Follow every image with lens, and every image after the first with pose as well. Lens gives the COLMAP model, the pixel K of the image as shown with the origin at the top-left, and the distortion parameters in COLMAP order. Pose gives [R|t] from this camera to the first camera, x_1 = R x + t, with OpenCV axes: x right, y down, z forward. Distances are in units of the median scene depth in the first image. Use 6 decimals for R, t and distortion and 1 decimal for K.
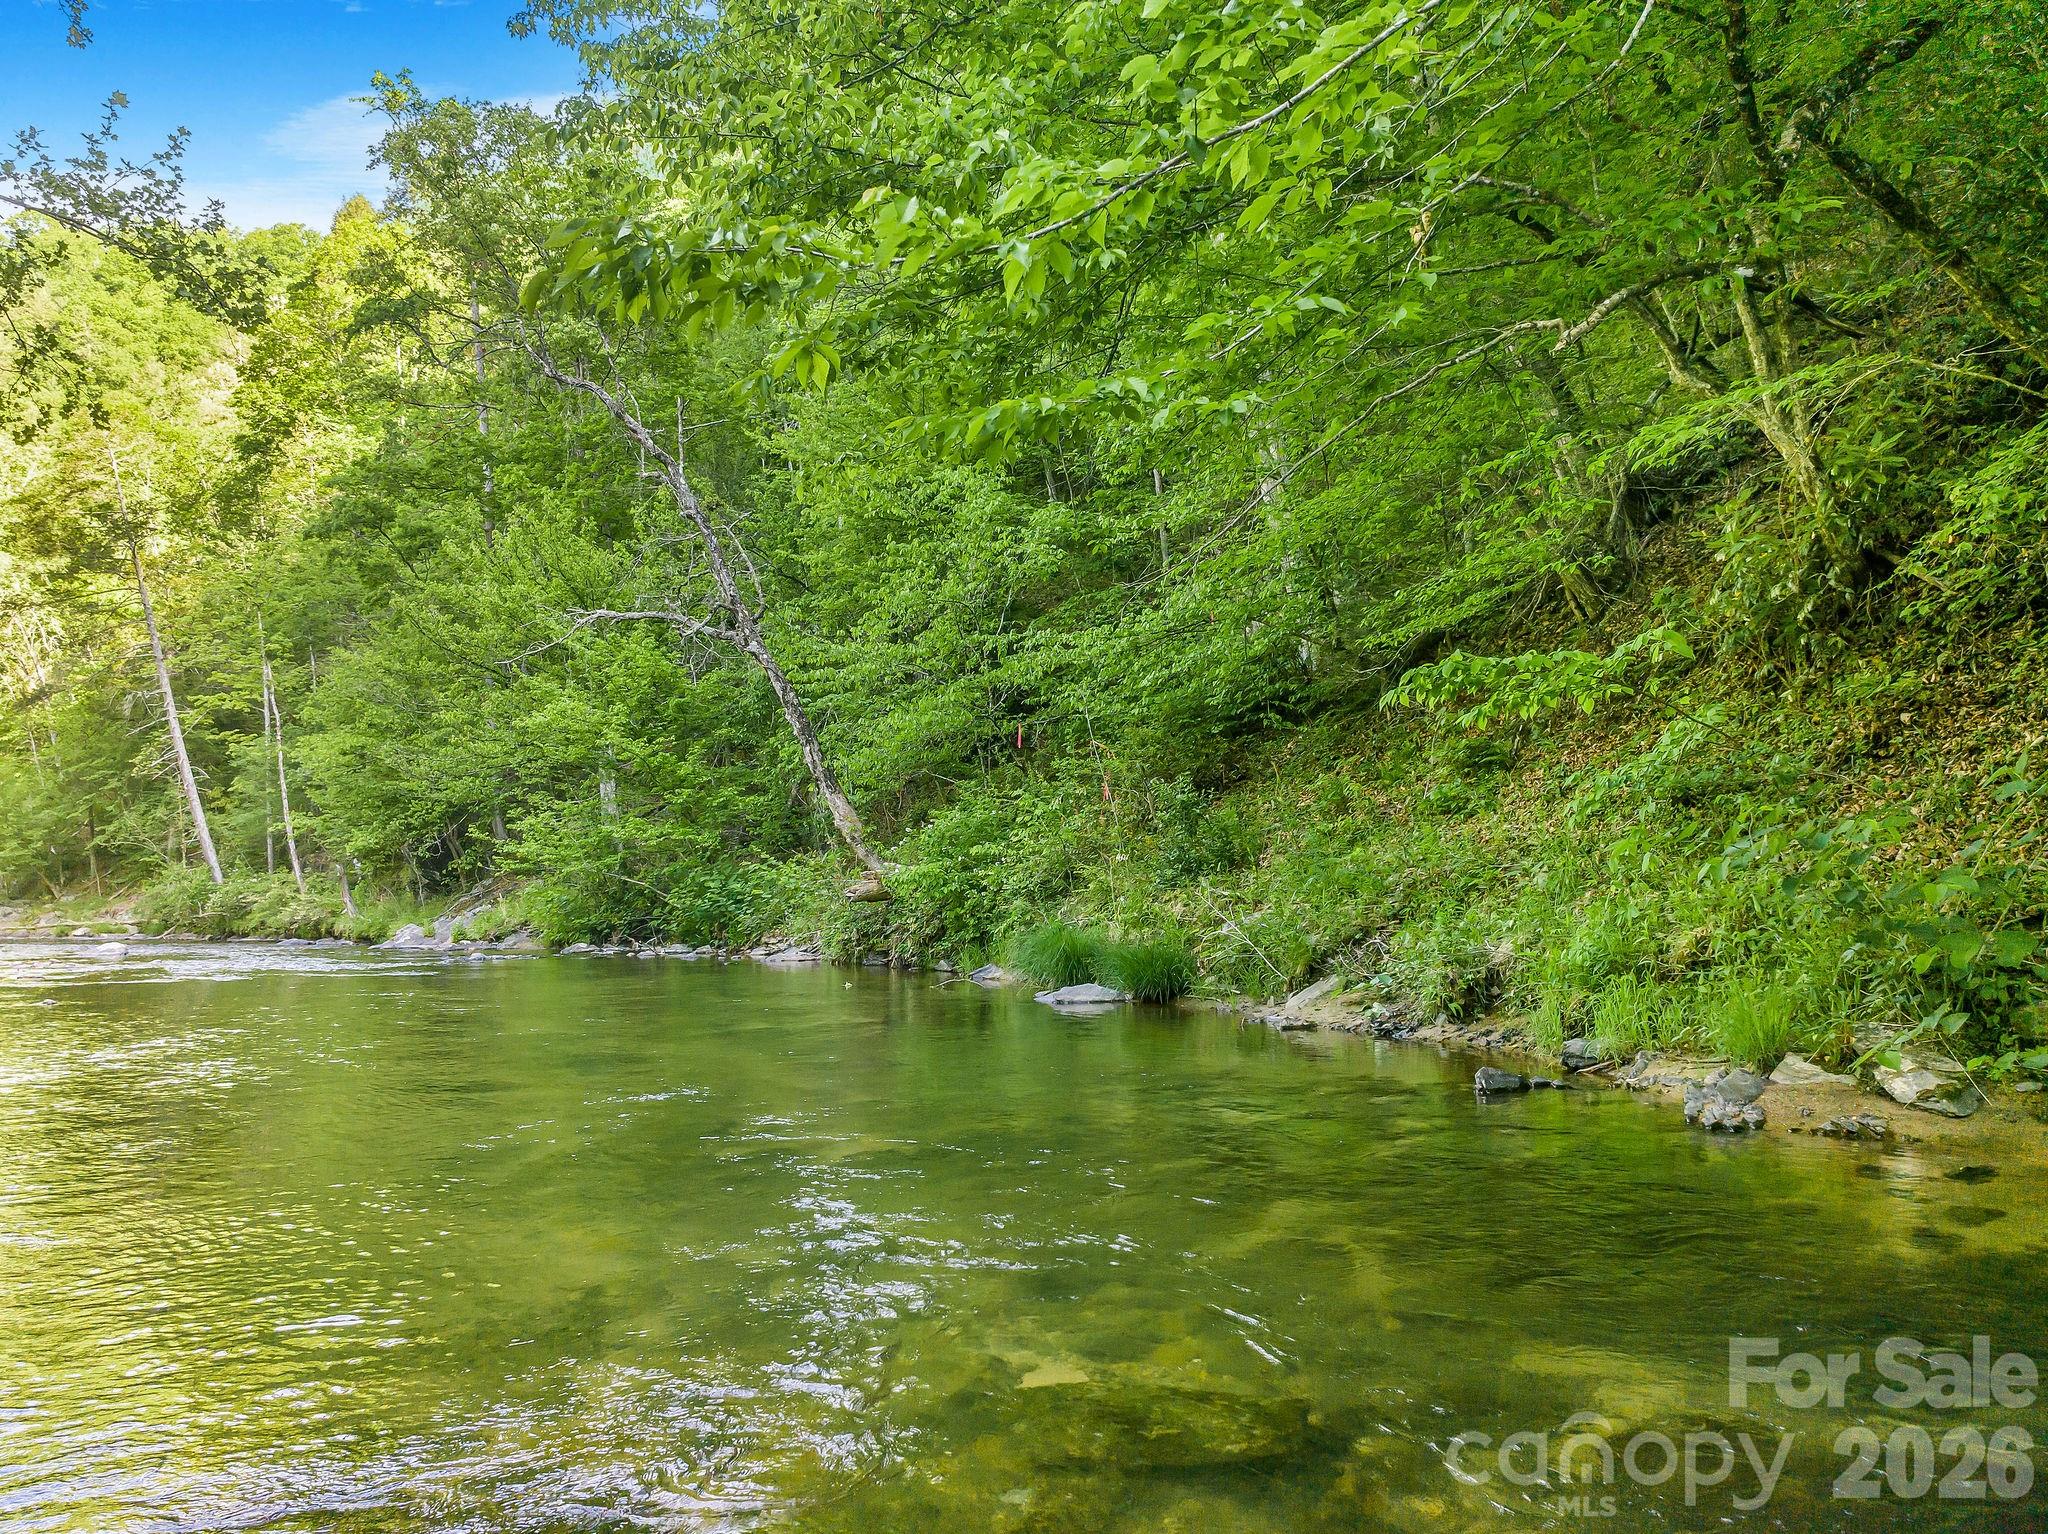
lens RADIAL K [[1468.0, 0, 1035.5], [0, 1468.0, 734.7], [0, 0, 1]] dist [-0.026271, -0.019071]
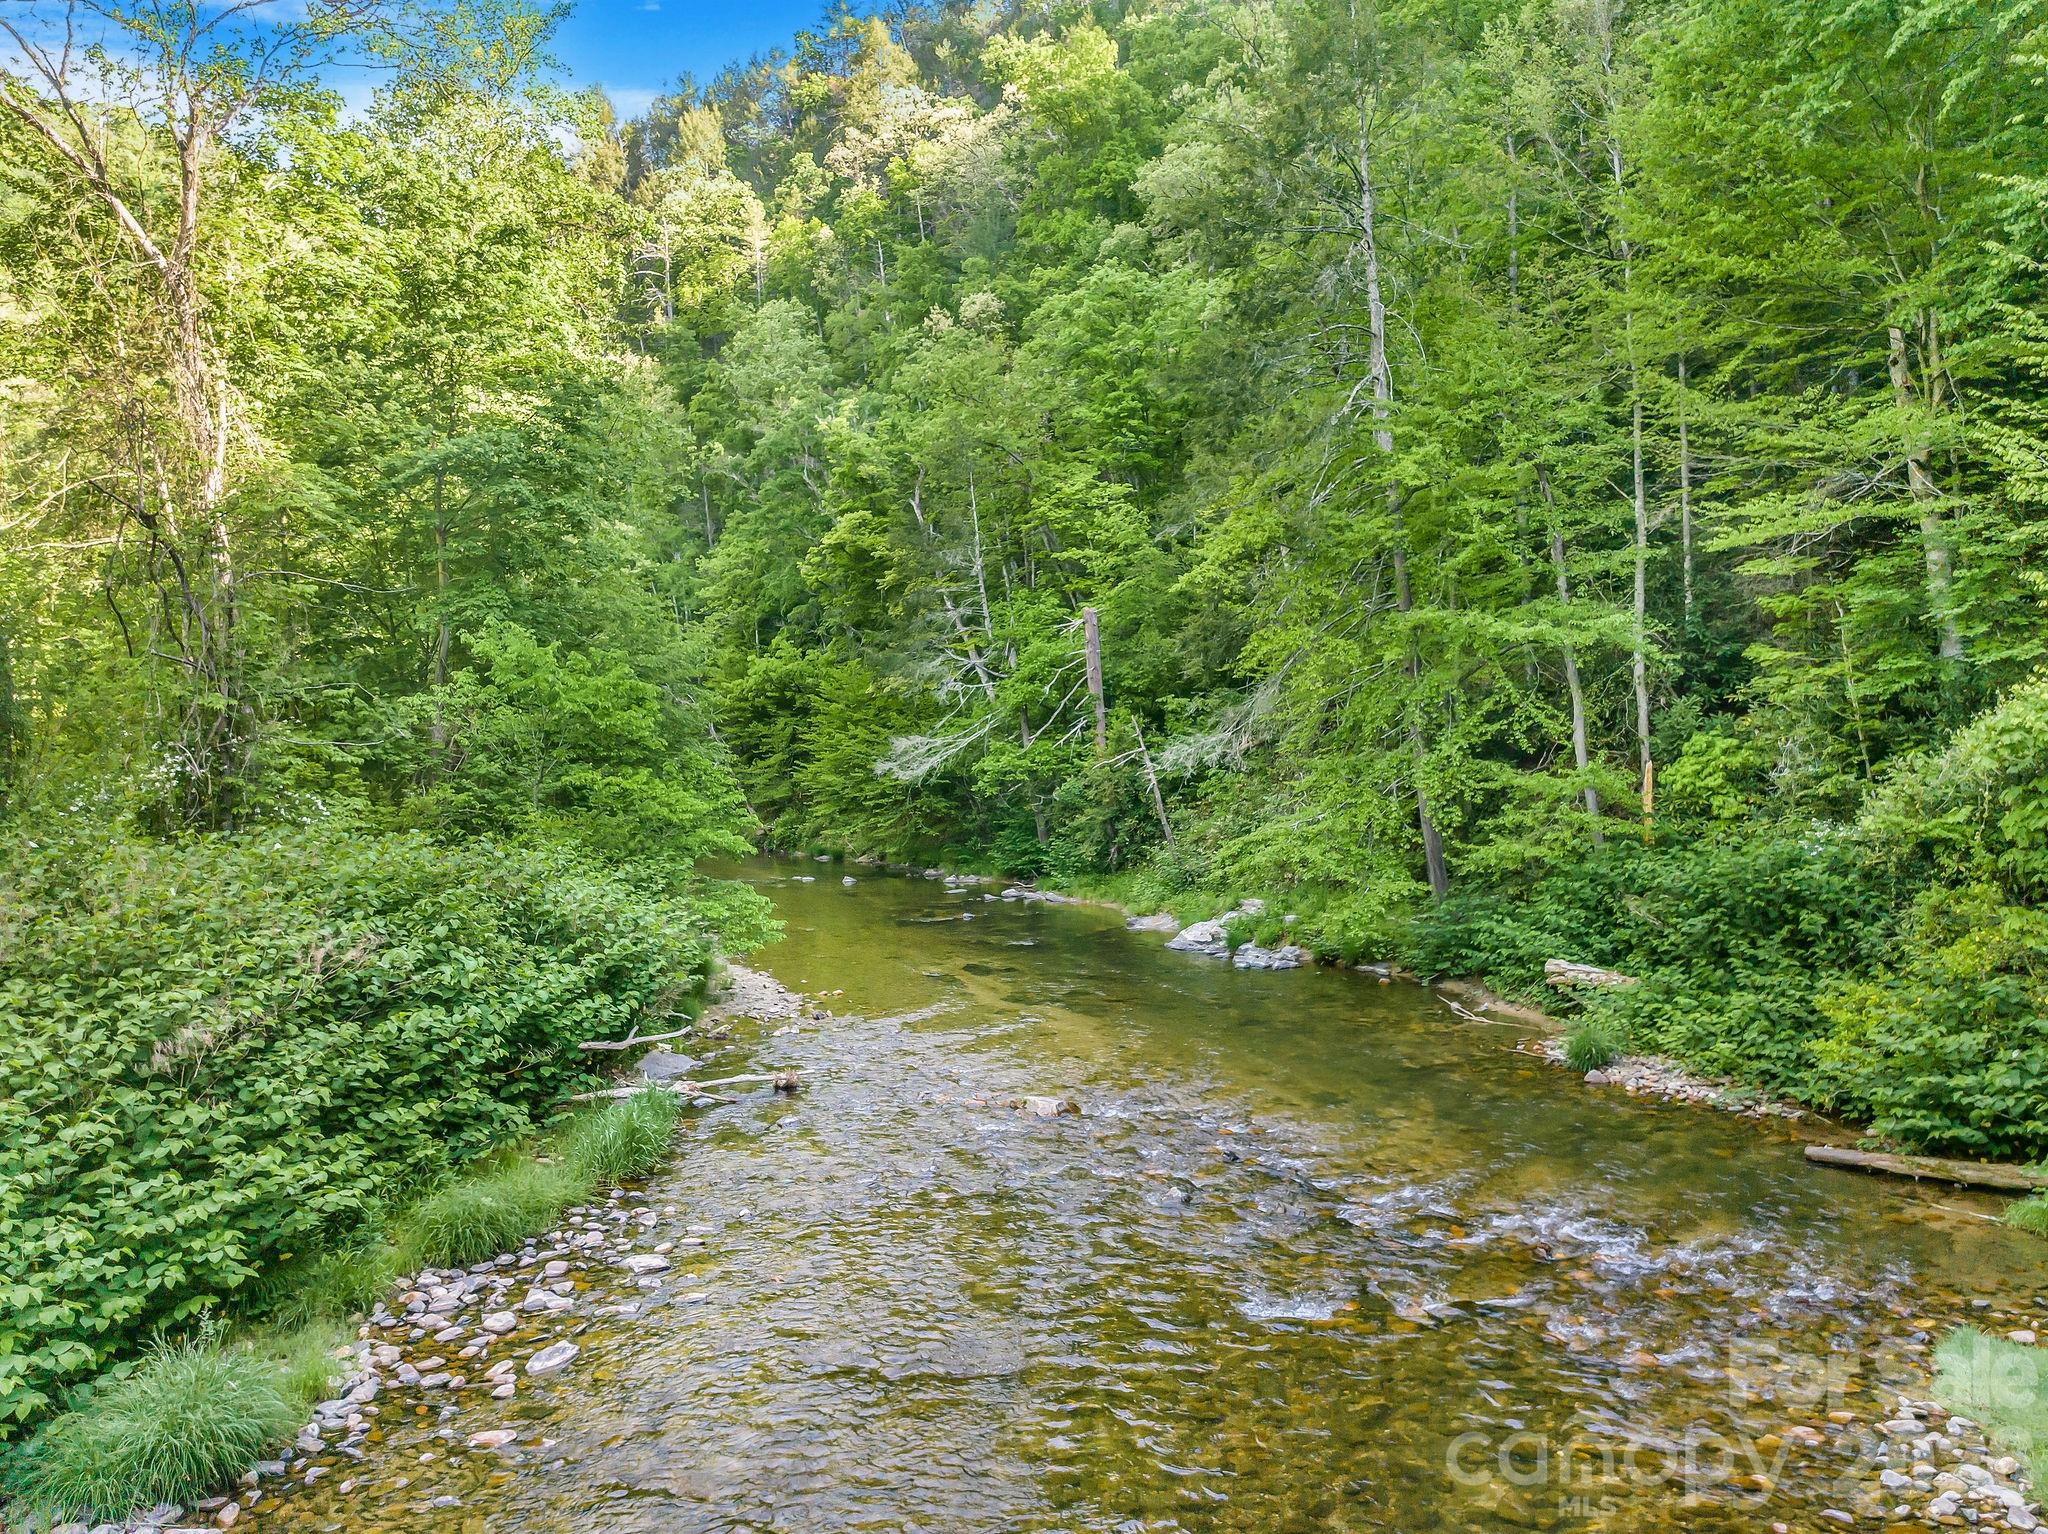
lens RADIAL K [[1469.6, 0, 1033.2], [0, 1469.6, 730.9], [0, 0, 1]] dist [-0.010082, -0.054822]
pose [[0.969118, 0.008775, 0.246441, -0.465766], [-0.031052, 0.995754, 0.086655, -0.654185], [-0.244635, -0.091632, 0.965276, -3.664686]]
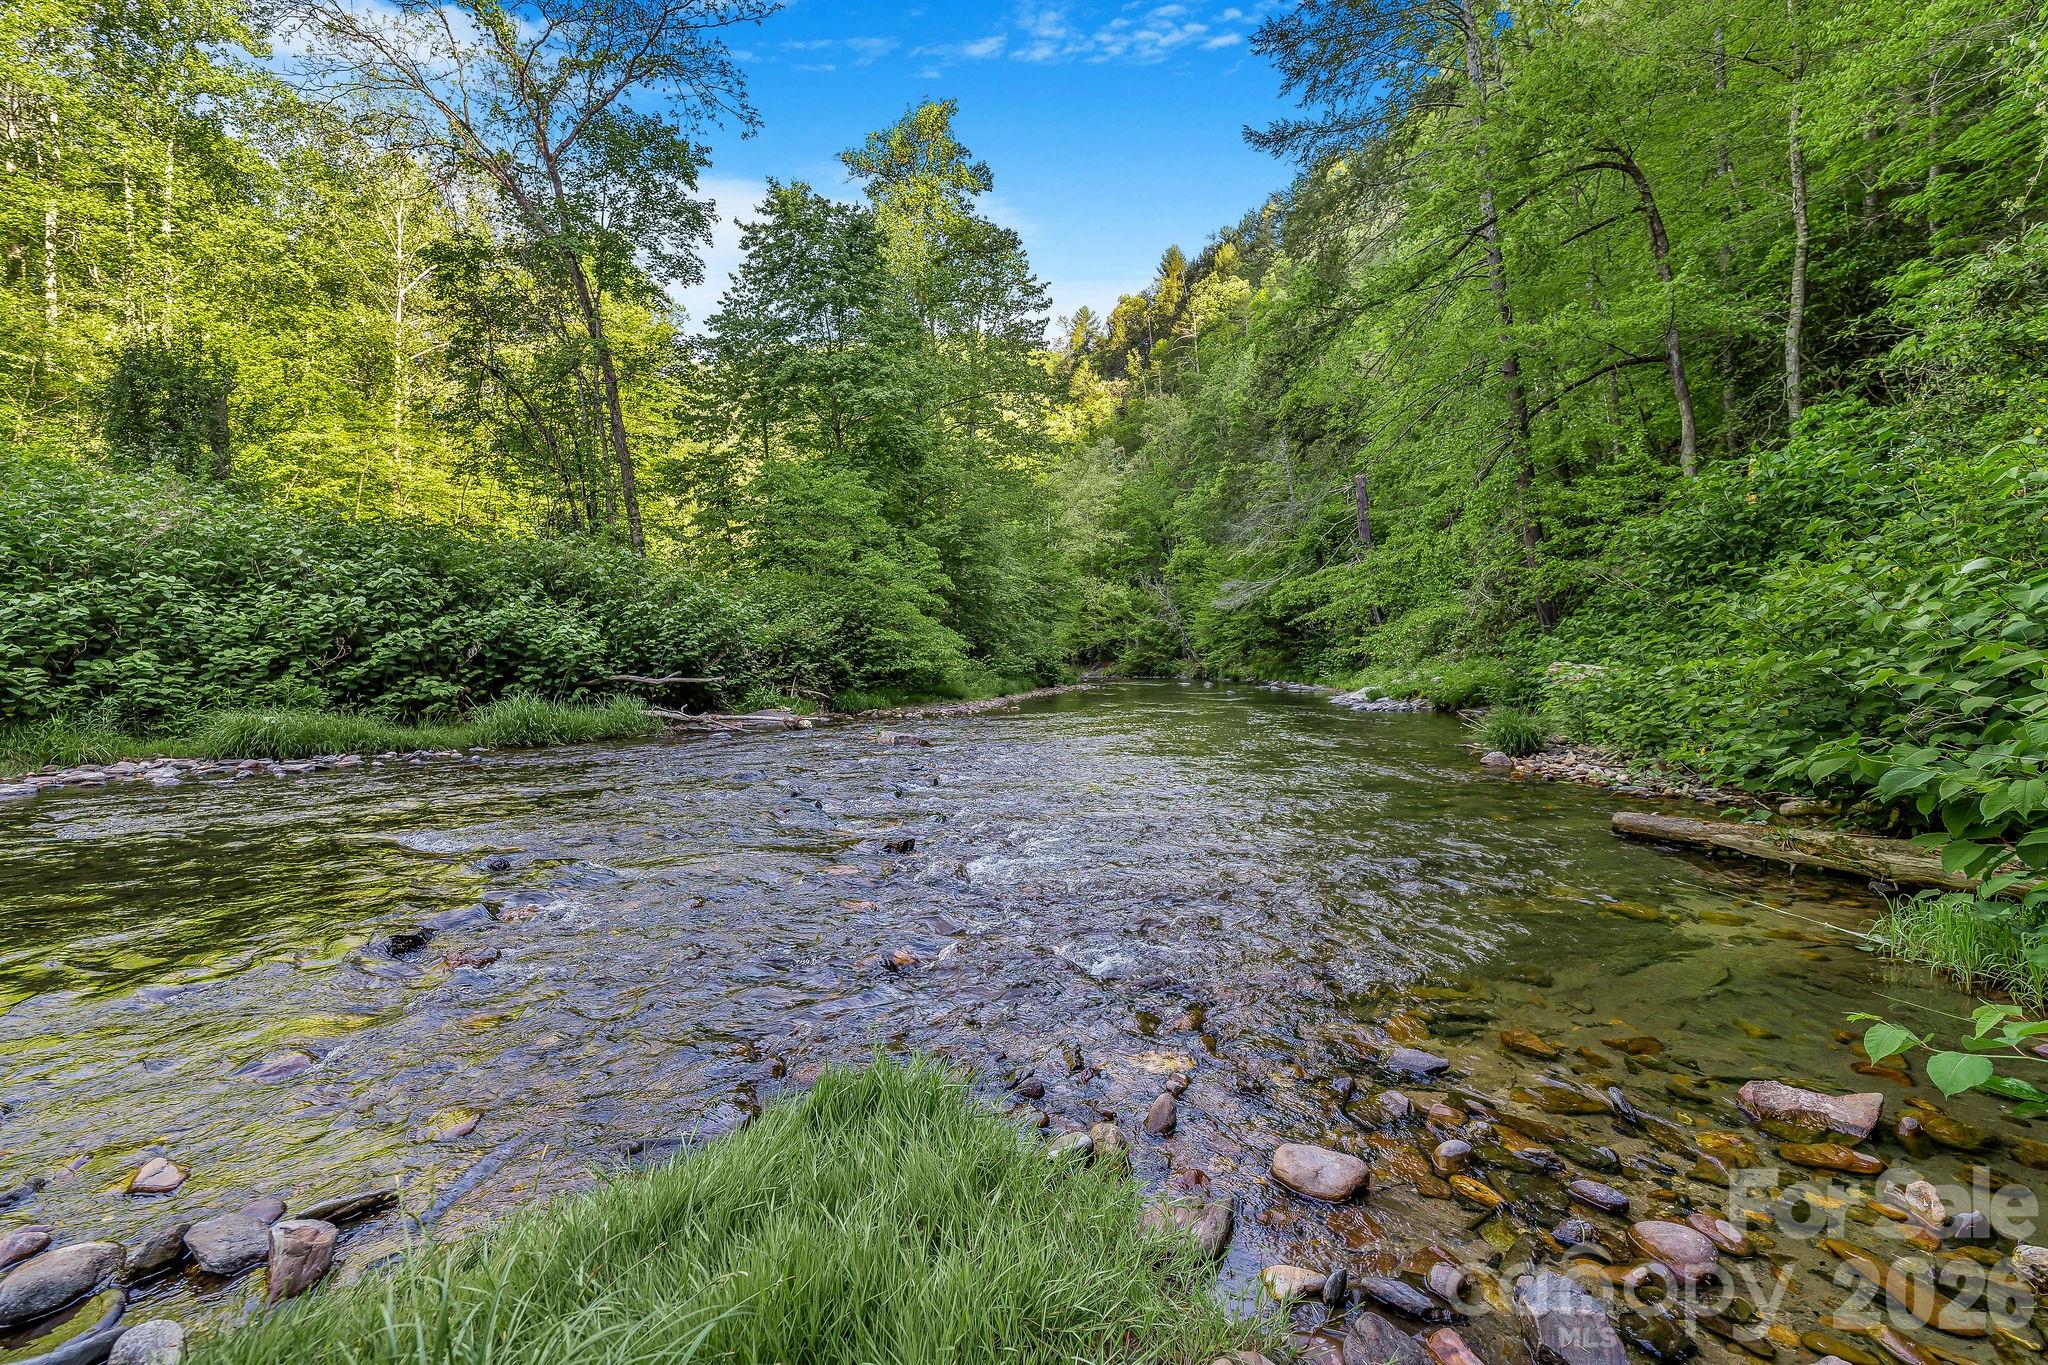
lens RADIAL K [[836.3, 0, 1025.3], [0, 836.3, 670.6], [0, 0, 1]] dist [0.002737, 0.000513]
pose [[0.959916, 0.007991, -0.280174, 0.217388], [0.025582, 0.992923, 0.115970, -0.382120], [0.279118, -0.118489, 0.952918, -3.219235]]
